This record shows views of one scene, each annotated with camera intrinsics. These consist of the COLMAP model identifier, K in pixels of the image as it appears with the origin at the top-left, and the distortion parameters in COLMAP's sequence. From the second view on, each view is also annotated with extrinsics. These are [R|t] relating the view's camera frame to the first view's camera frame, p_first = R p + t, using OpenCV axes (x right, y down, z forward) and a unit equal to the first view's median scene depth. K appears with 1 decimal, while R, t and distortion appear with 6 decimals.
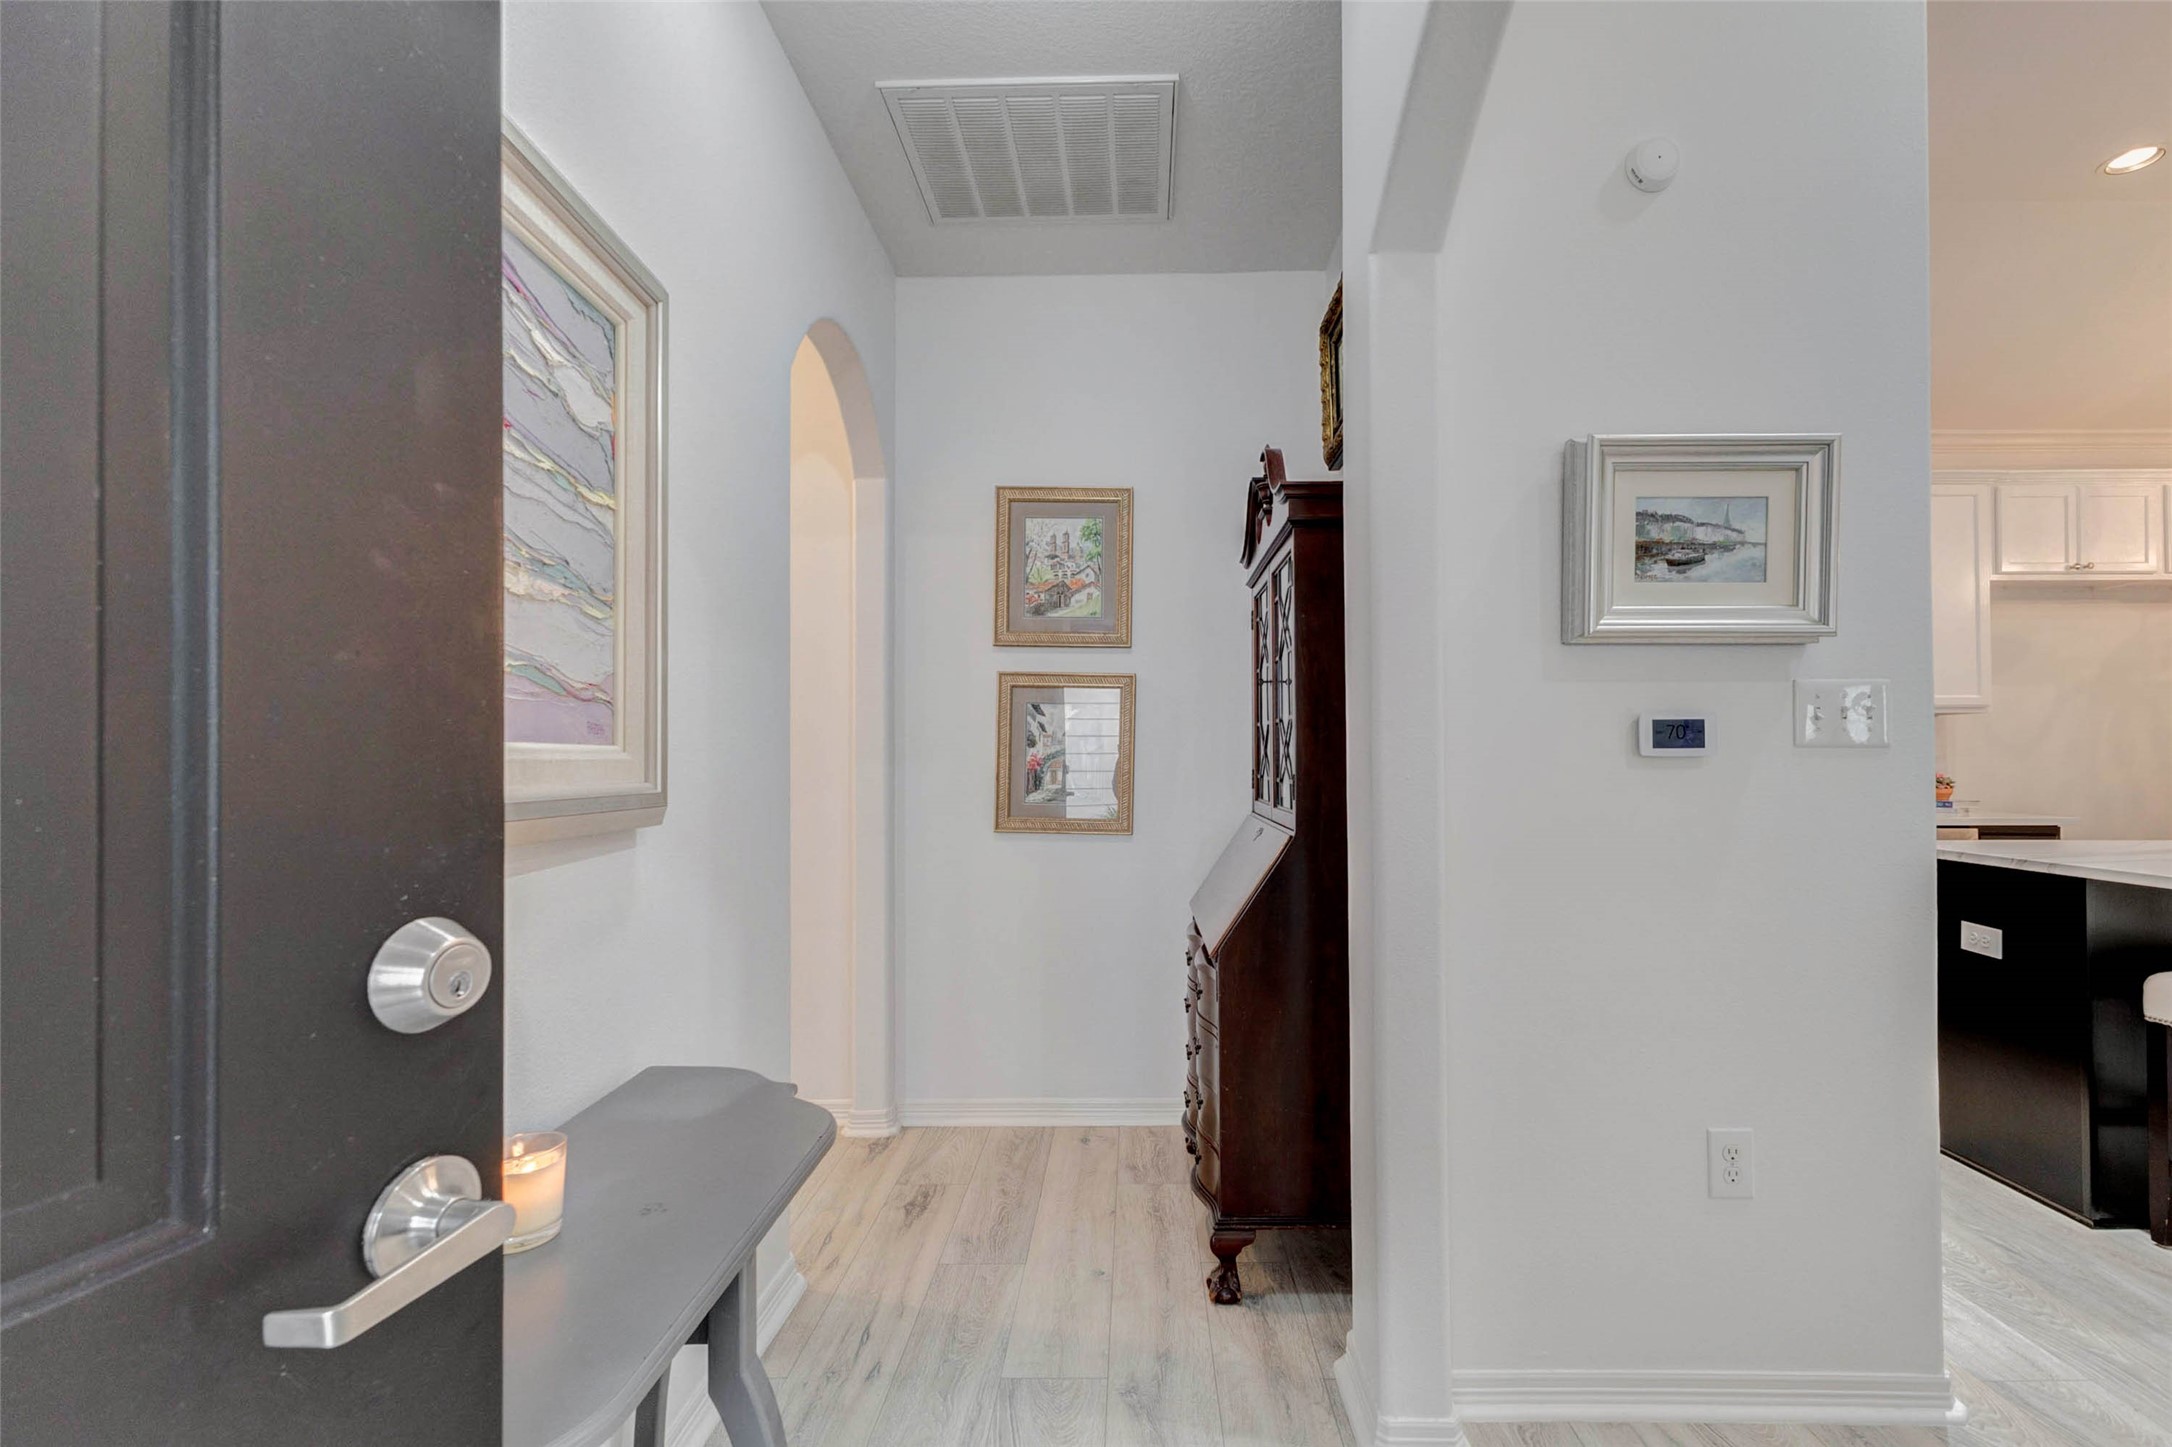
lens RADIAL K [[942.1, 0, 1141.9], [0, 942.1, 749.4], [0, 0, 1]] dist [-0.001072, -0.000256]
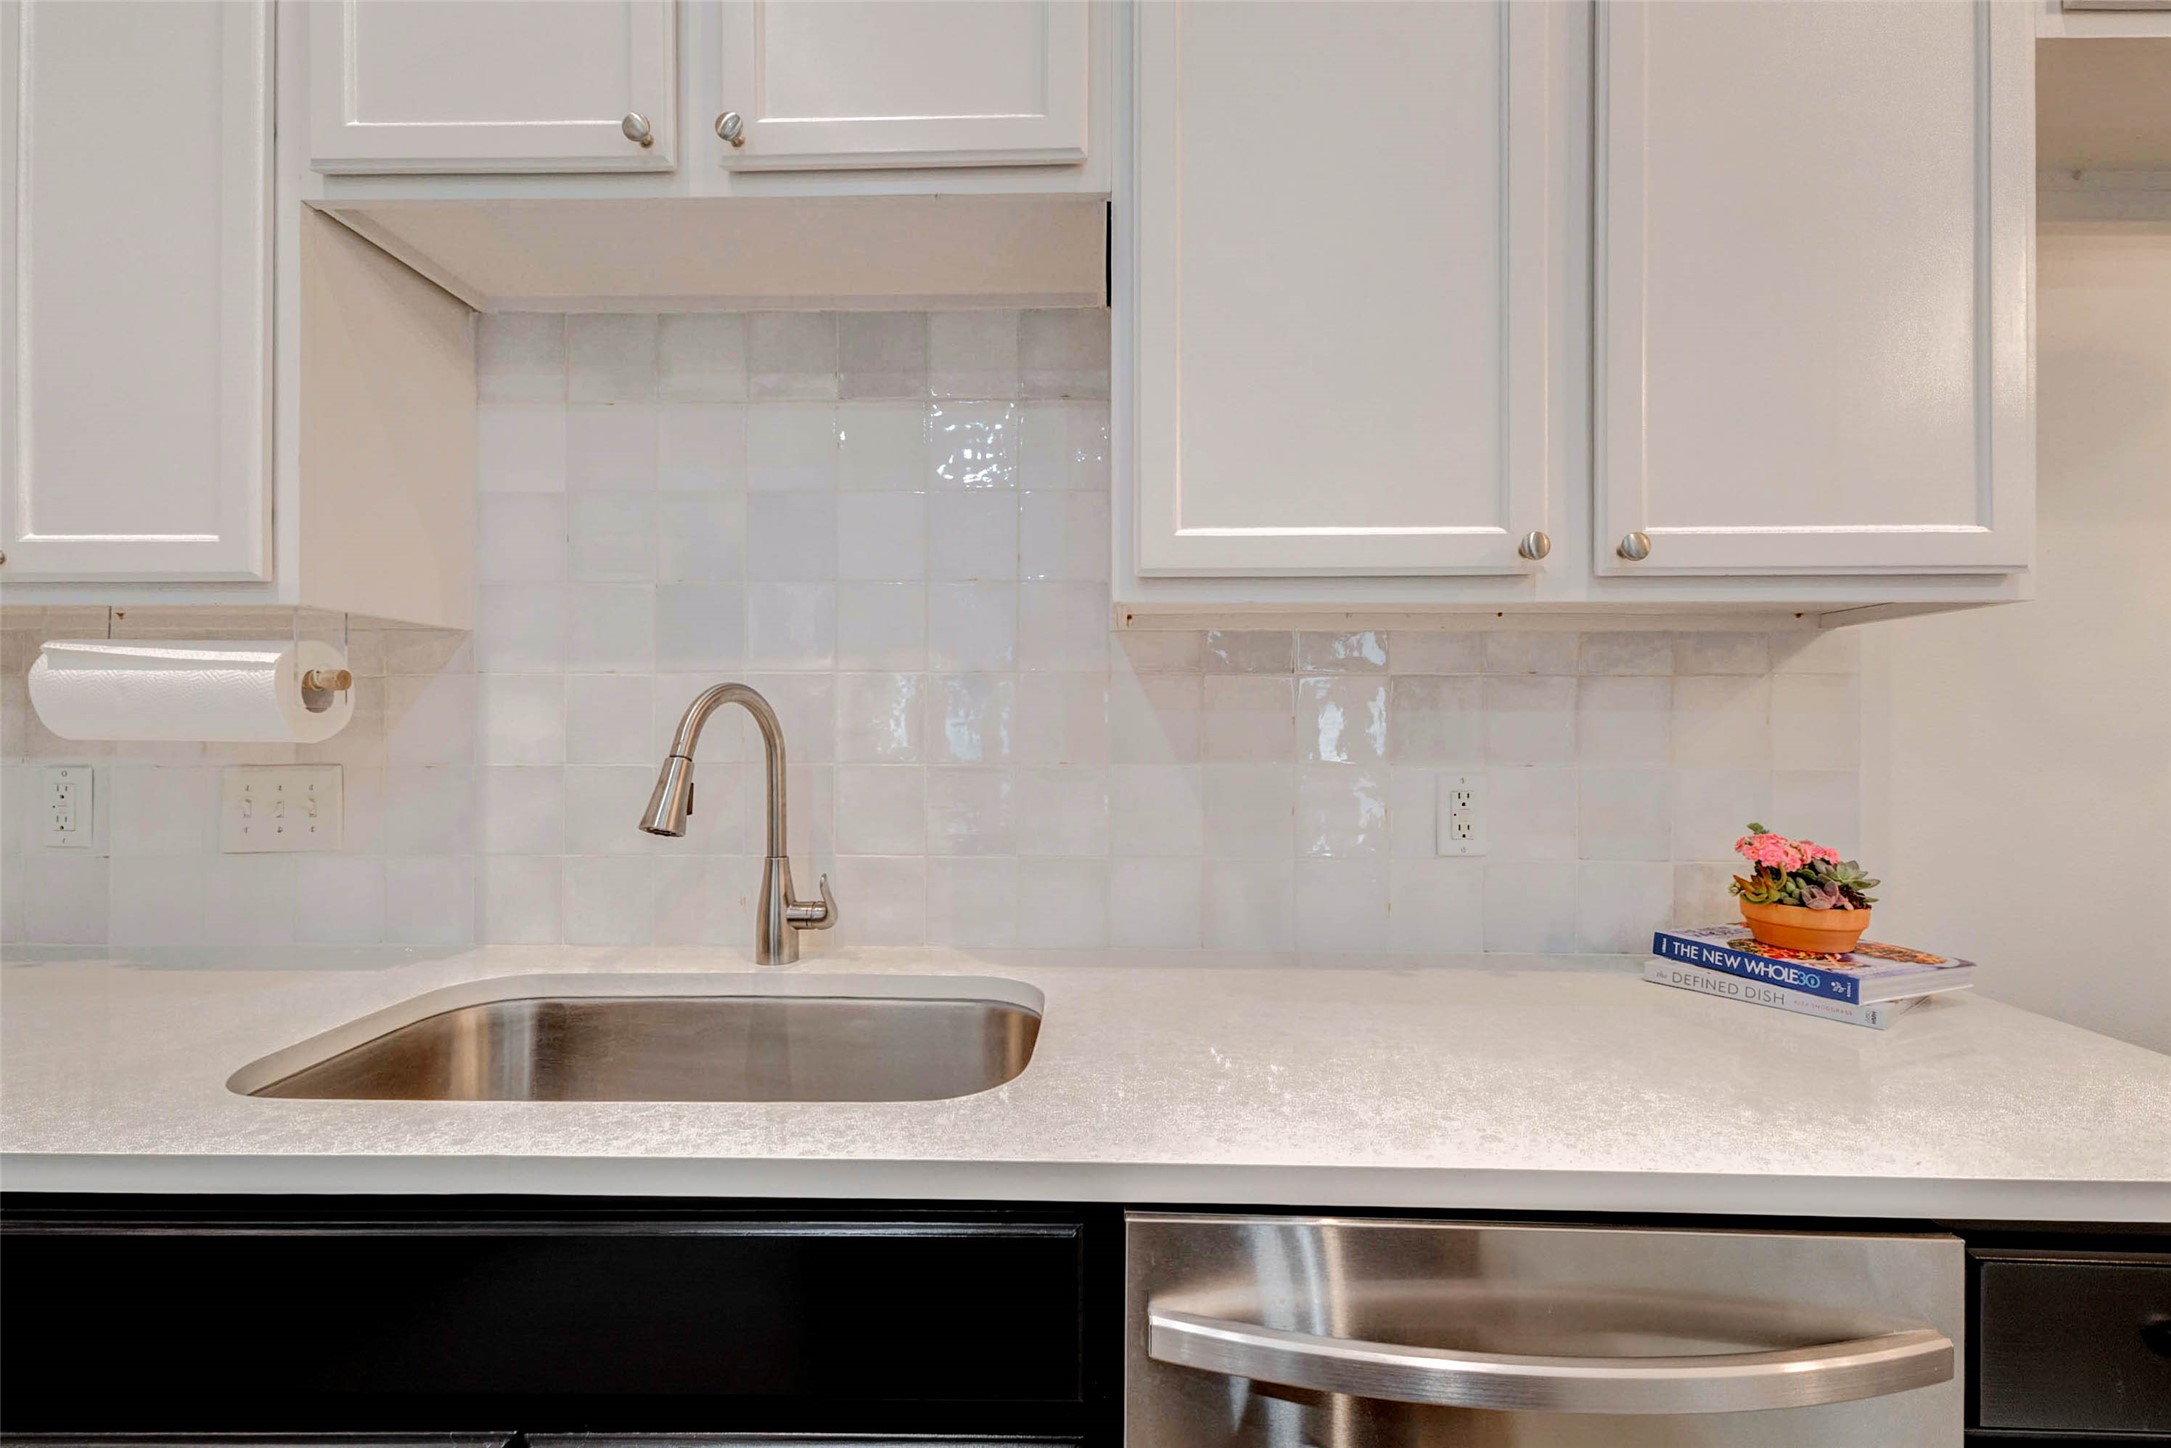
lens RADIAL K [[958.9, 0, 1085.5], [0, 958.9, 724.0], [0, 0, 1]] dist [0.006735, 0.000082]
pose [[0.999810, 0.001177, -0.019451, 0.675483], [-0.001024, 0.999968, 0.007899, -0.009450], [0.019459, -0.007877, 0.999780, 0.759812]]
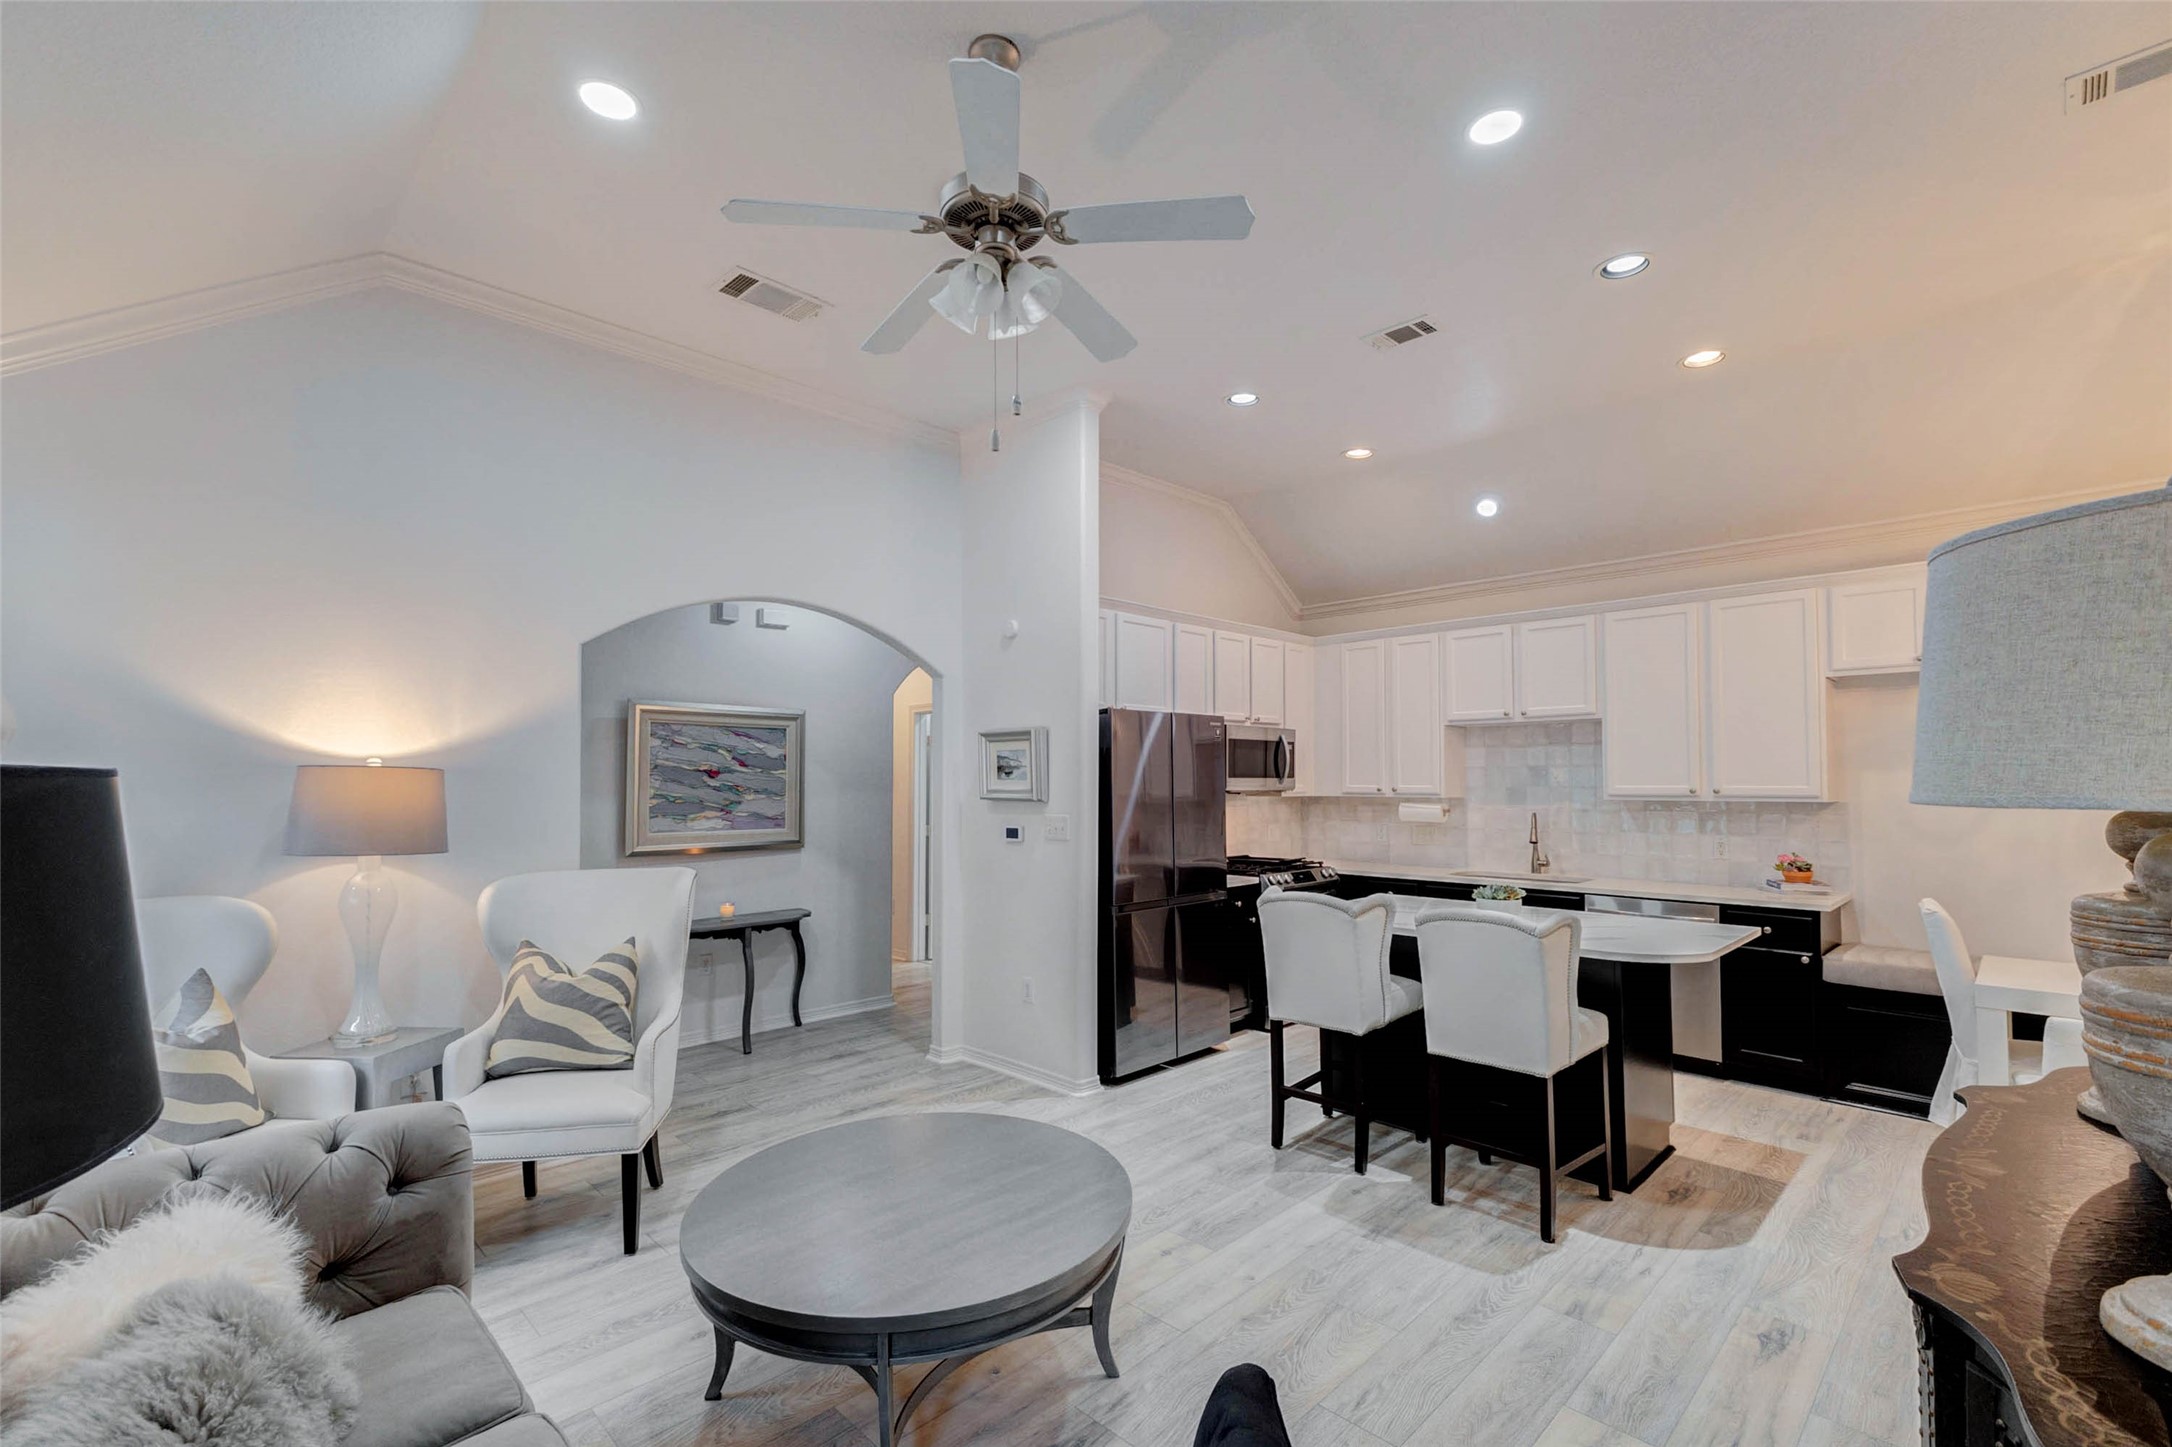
lens RADIAL K [[939.2, 0, 1107.8], [0, 939.2, 746.0], [0, 0, 1]] dist [0.000187, 0.000191]
pose [[0.720272, -0.025634, -0.693218, 1.062031], [0.004175, 0.999459, -0.032620, -0.071681], [0.693679, 0.020601, 0.719989, -0.322023]]
